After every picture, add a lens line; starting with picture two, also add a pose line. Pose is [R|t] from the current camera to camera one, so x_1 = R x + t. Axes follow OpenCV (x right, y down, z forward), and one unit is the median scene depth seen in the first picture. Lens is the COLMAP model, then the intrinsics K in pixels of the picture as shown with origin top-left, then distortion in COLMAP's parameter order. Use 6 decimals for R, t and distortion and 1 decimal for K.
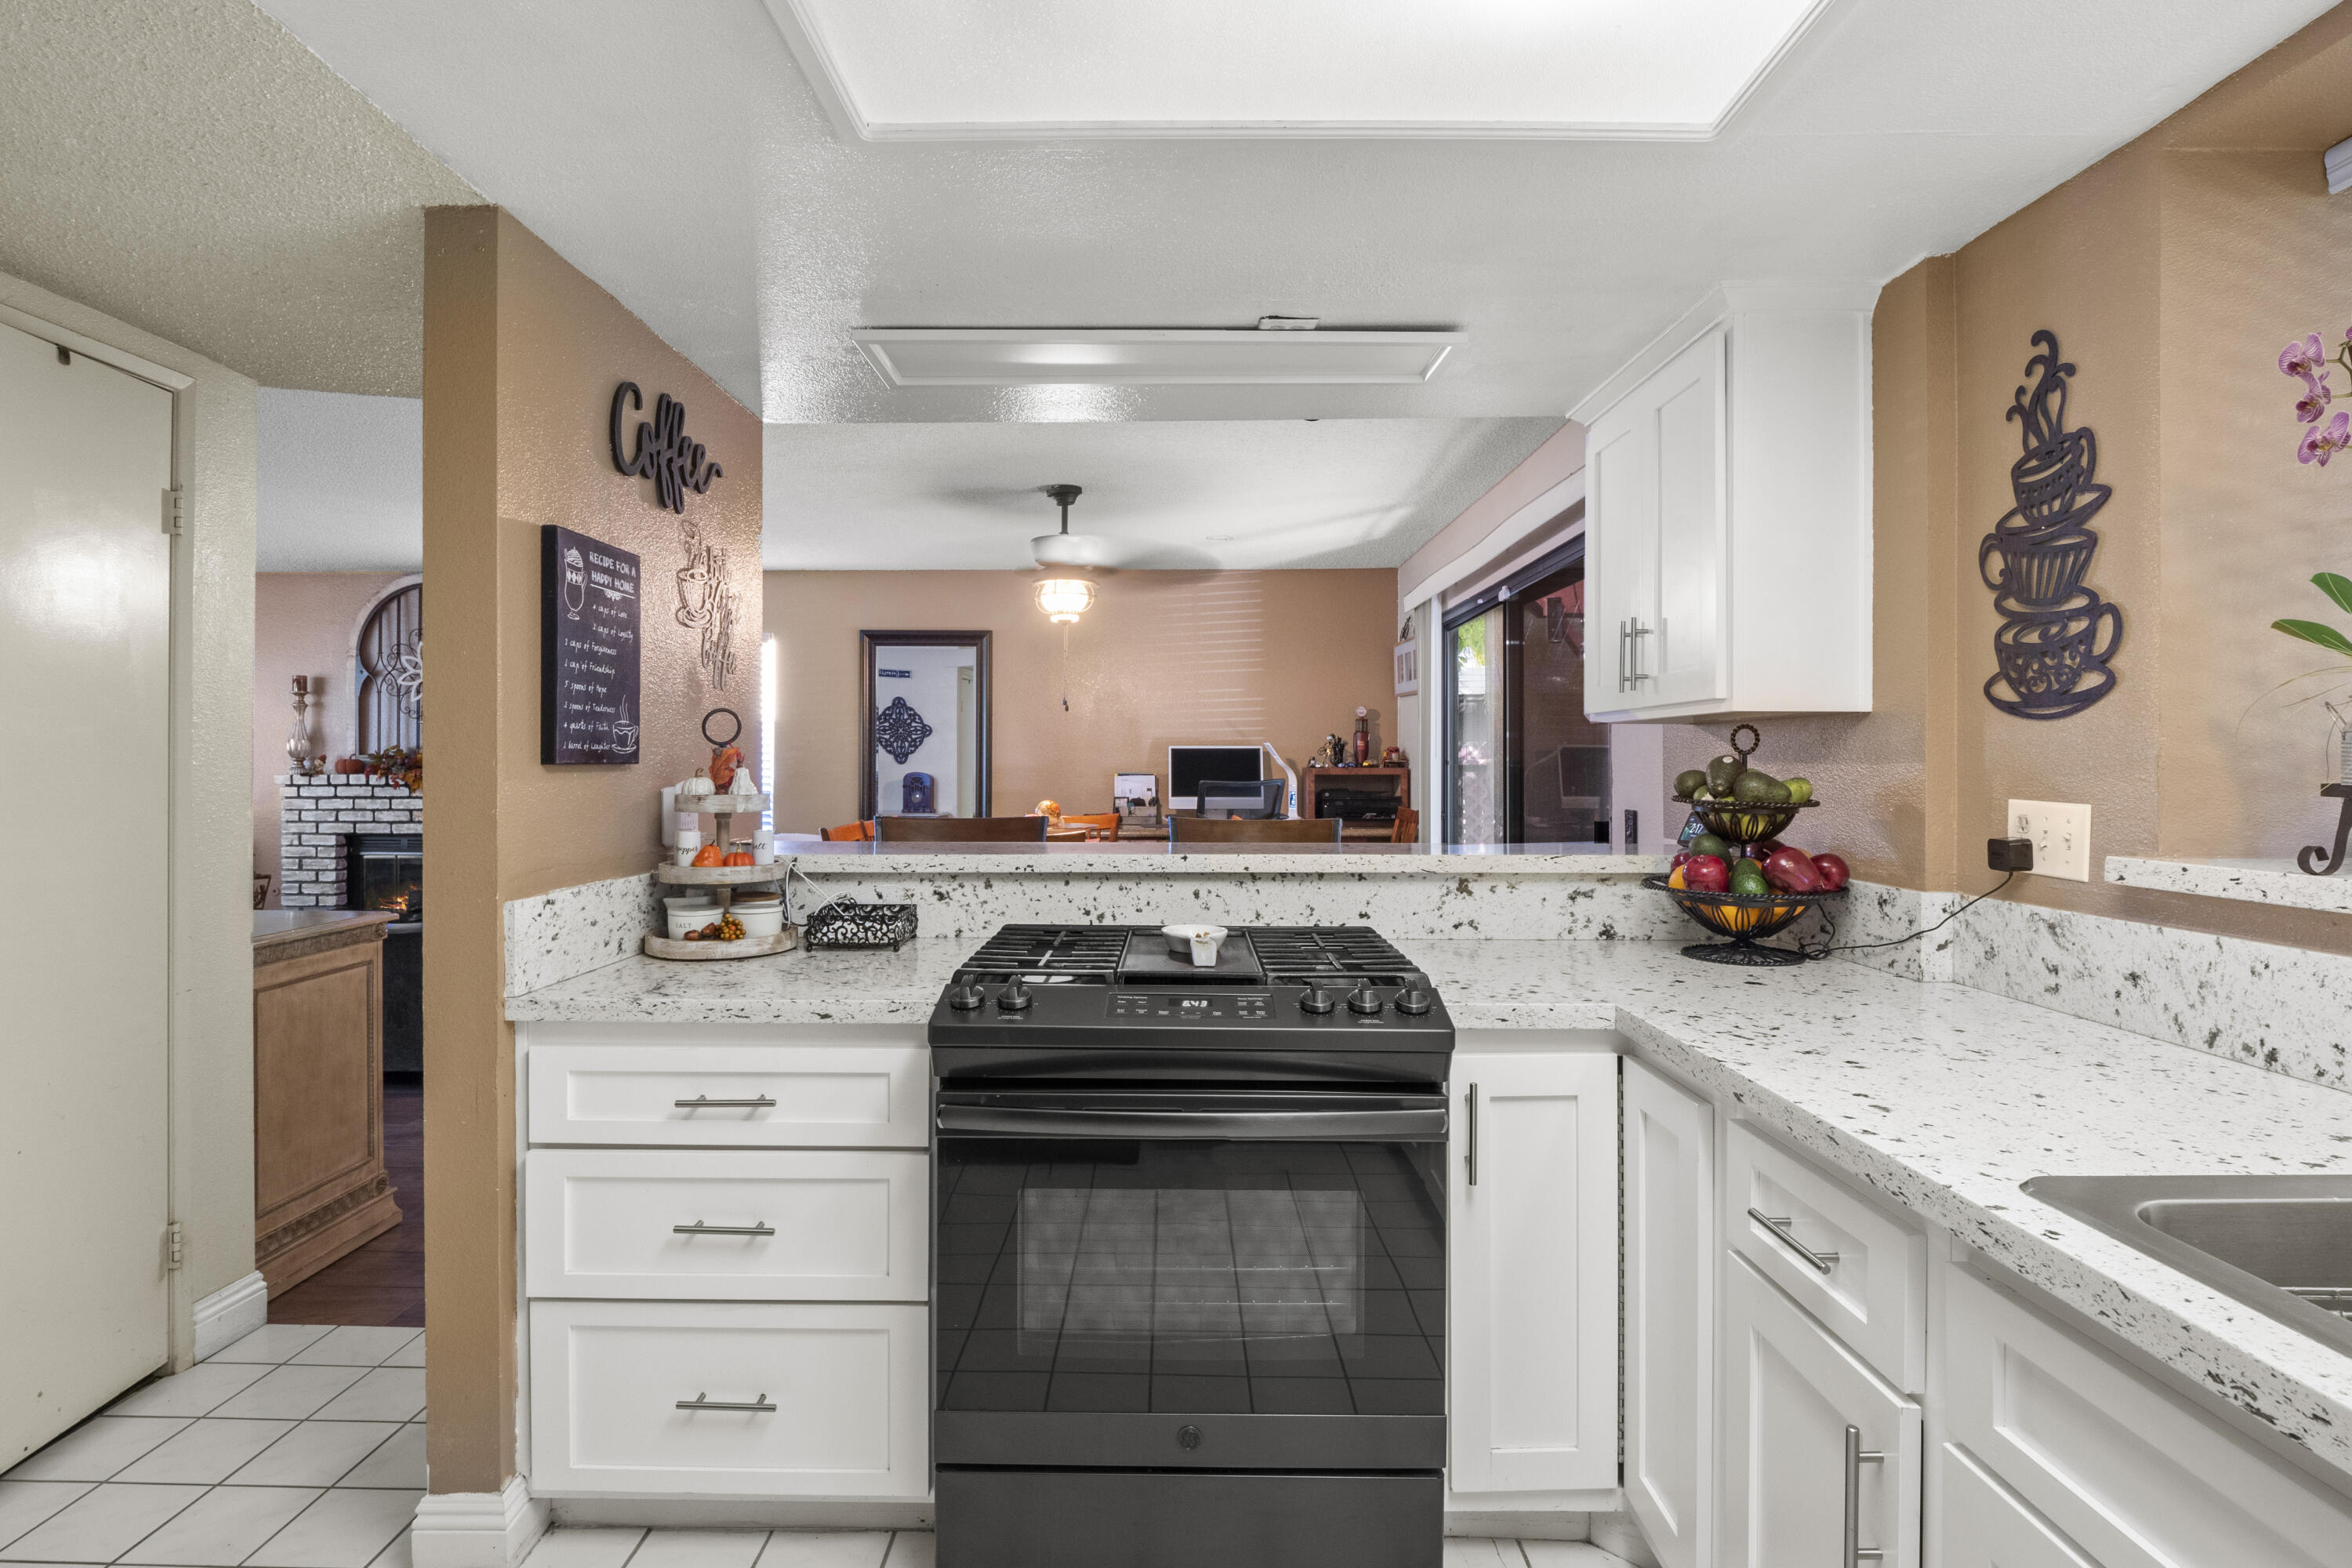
lens RADIAL K [[1148.9, 0, 1171.0], [0, 1148.9, 771.9], [0, 0, 1]] dist [-0.002930, -0.000206]
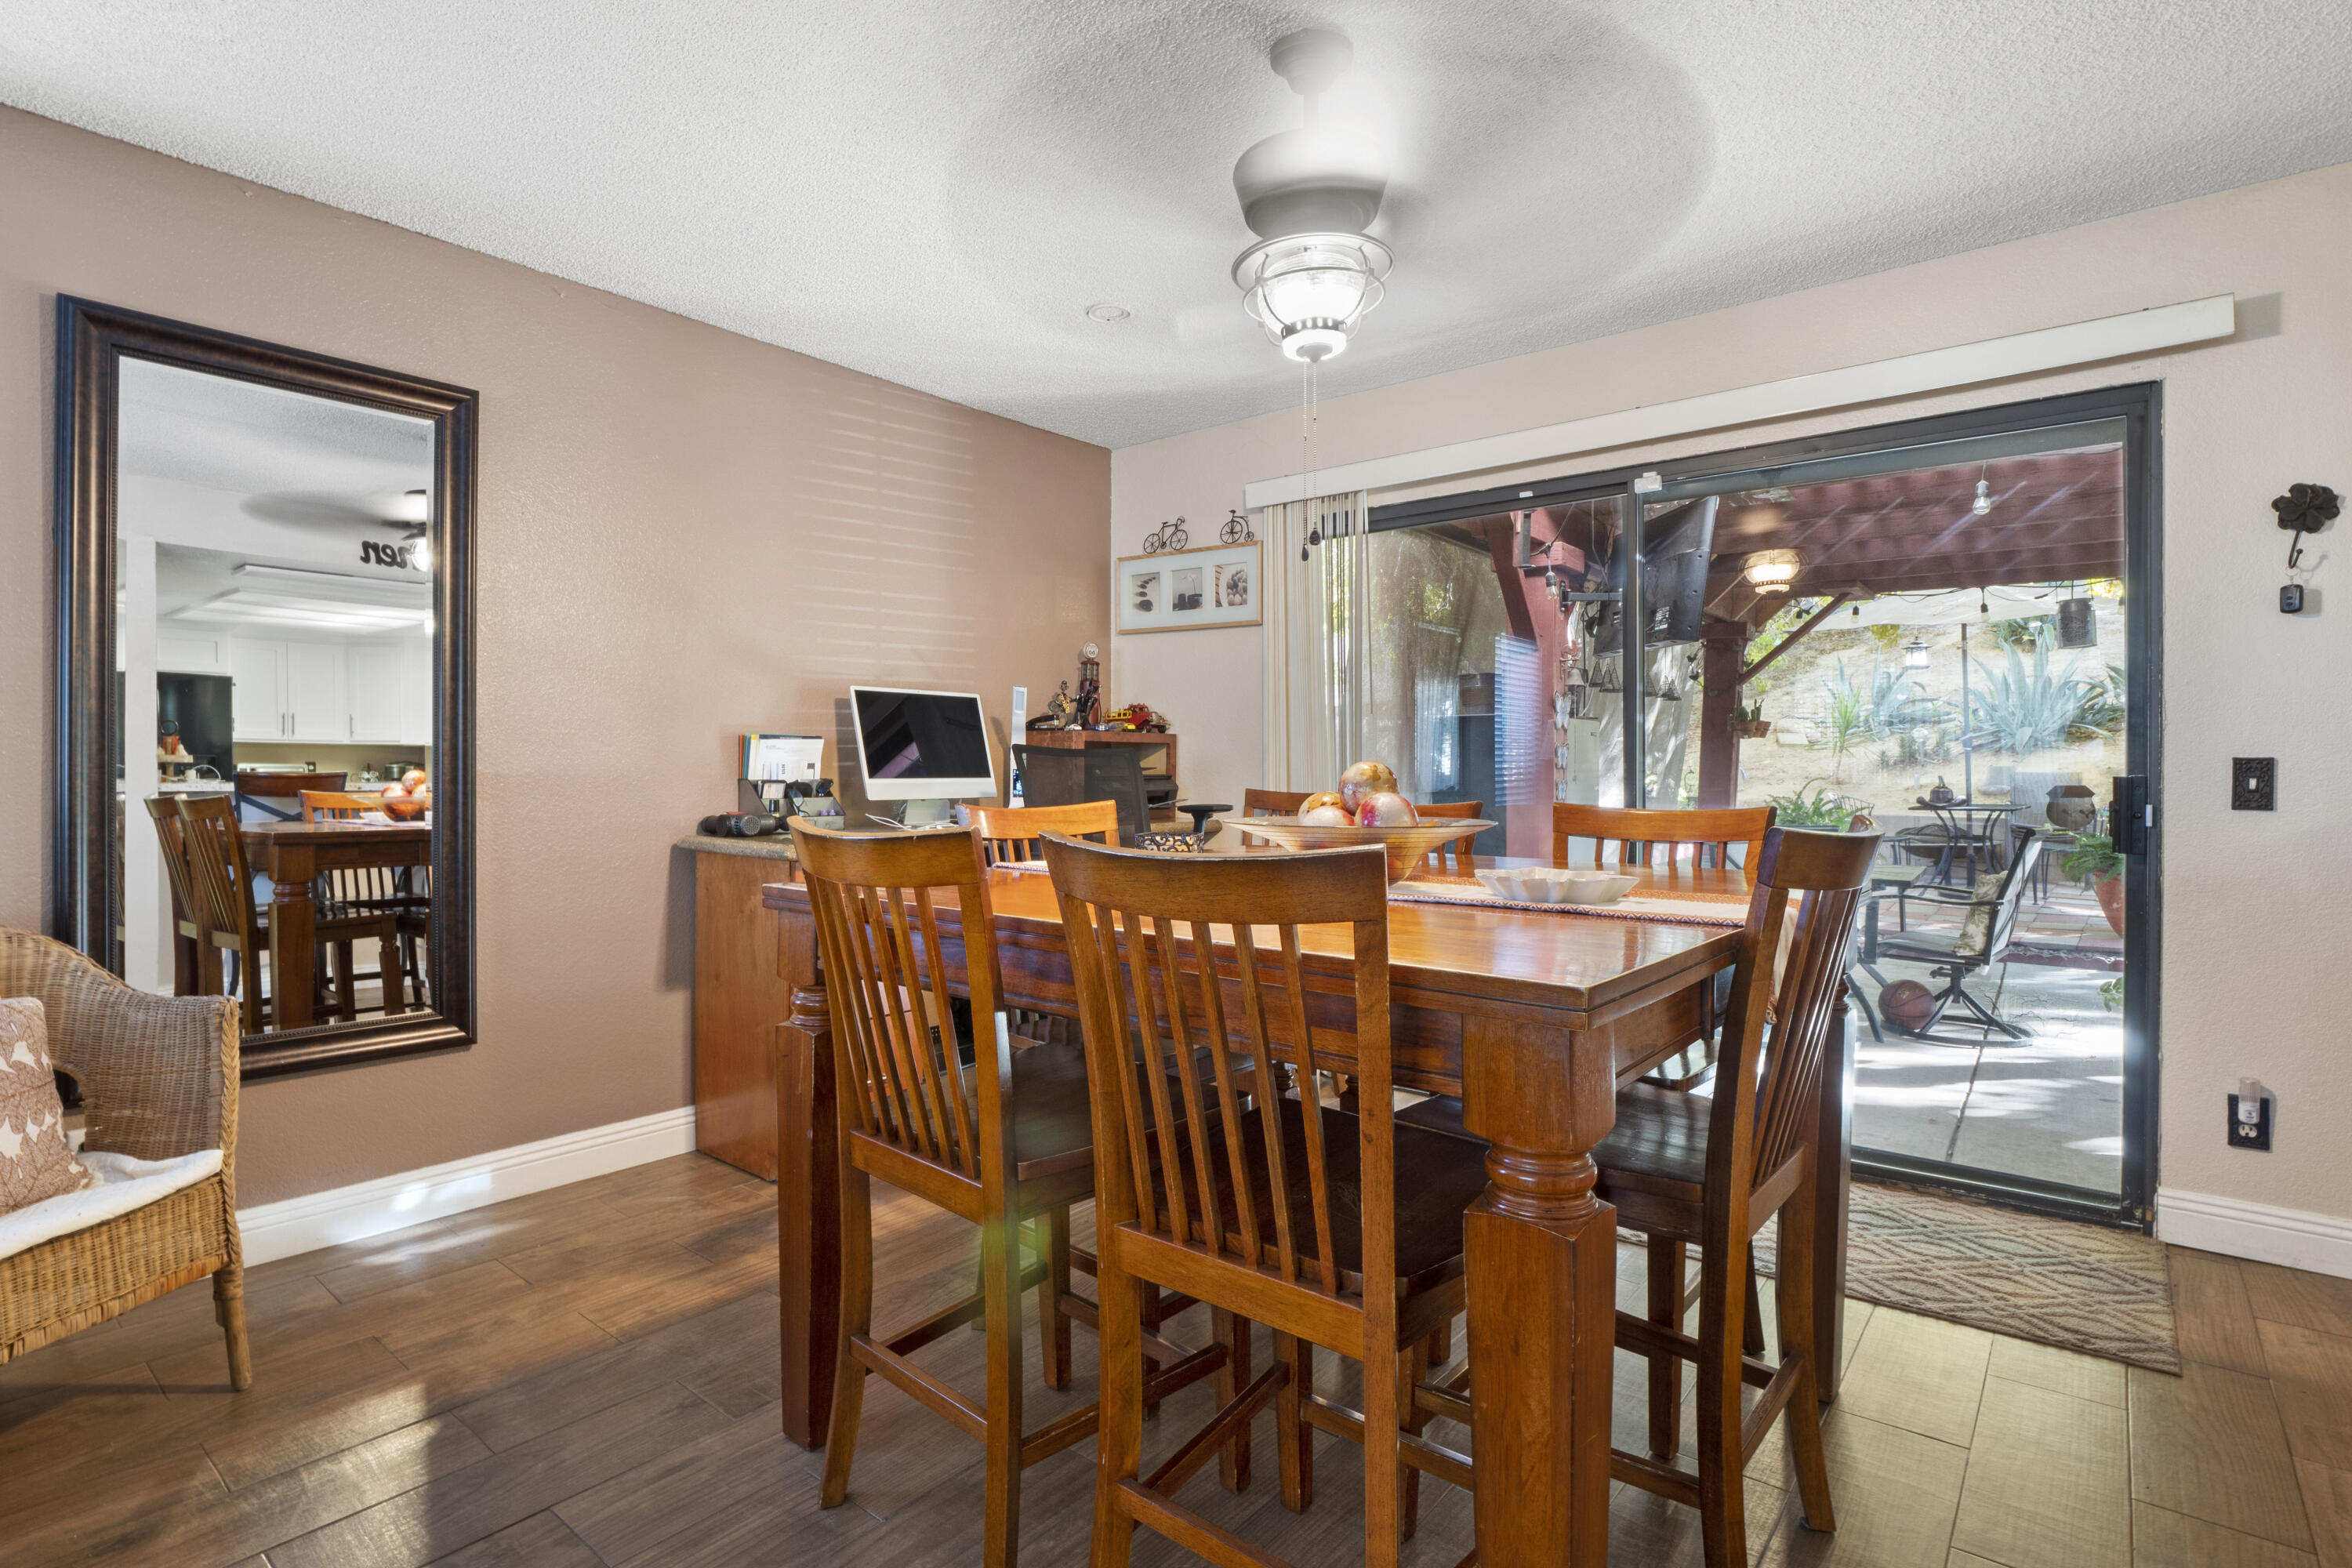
lens RADIAL K [[1148.9, 0, 1171.0], [0, 1148.9, 771.9], [0, 0, 1]] dist [-0.002930, -0.000206]
pose [[0.630087, -0.001887, 0.776522, -0.328189], [0.003496, 0.999994, -0.000407, 0.019381], [-0.776516, 0.002971, 0.630090, 0.534768]]
